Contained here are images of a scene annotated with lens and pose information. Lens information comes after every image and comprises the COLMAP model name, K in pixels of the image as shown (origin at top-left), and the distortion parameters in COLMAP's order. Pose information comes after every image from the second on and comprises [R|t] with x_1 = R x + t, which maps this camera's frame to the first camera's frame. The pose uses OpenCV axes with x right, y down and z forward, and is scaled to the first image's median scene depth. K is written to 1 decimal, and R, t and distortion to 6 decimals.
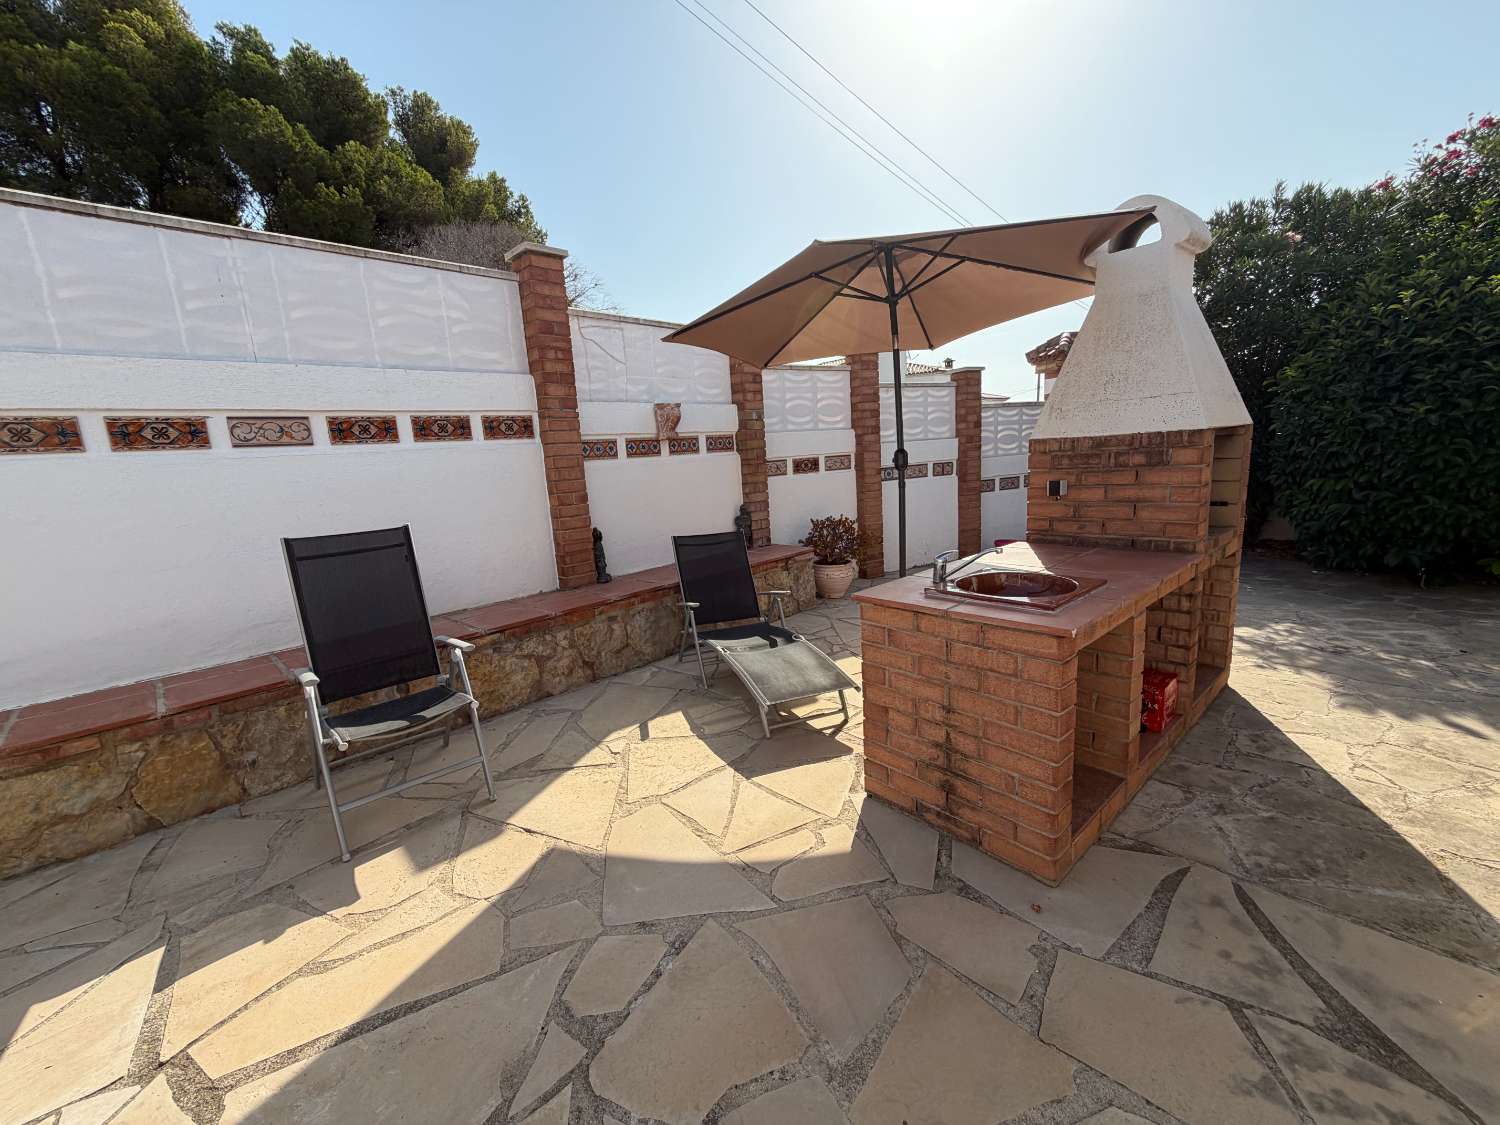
lens RADIAL K [[598.5, 0, 744.6], [0, 598.5, 562.0], [0, 0, 1]] dist [0.001396, -0.000213]
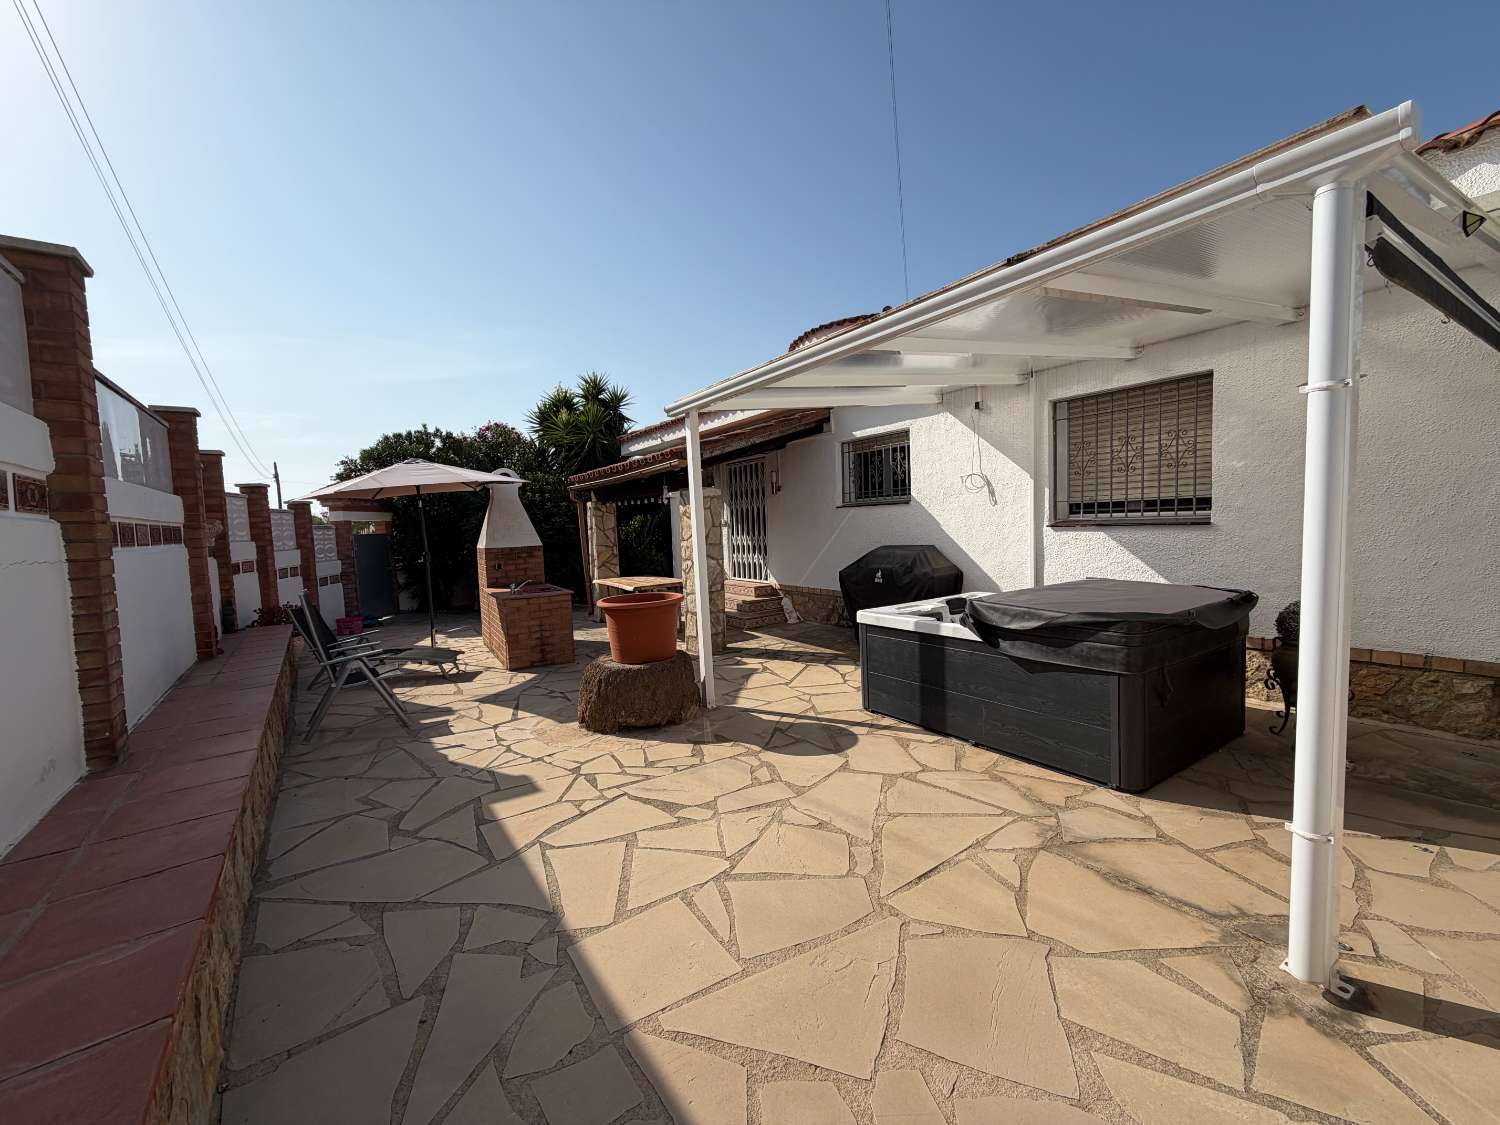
lens RADIAL K [[598.5, 0, 744.6], [0, 598.5, 562.0], [0, 0, 1]] dist [0.001396, -0.000213]
pose [[0.178371, -0.009342, 0.983919, -2.638204], [0.201496, 0.979111, -0.027232, 0.210046], [-0.963111, 0.203114, 0.176528, -0.730620]]
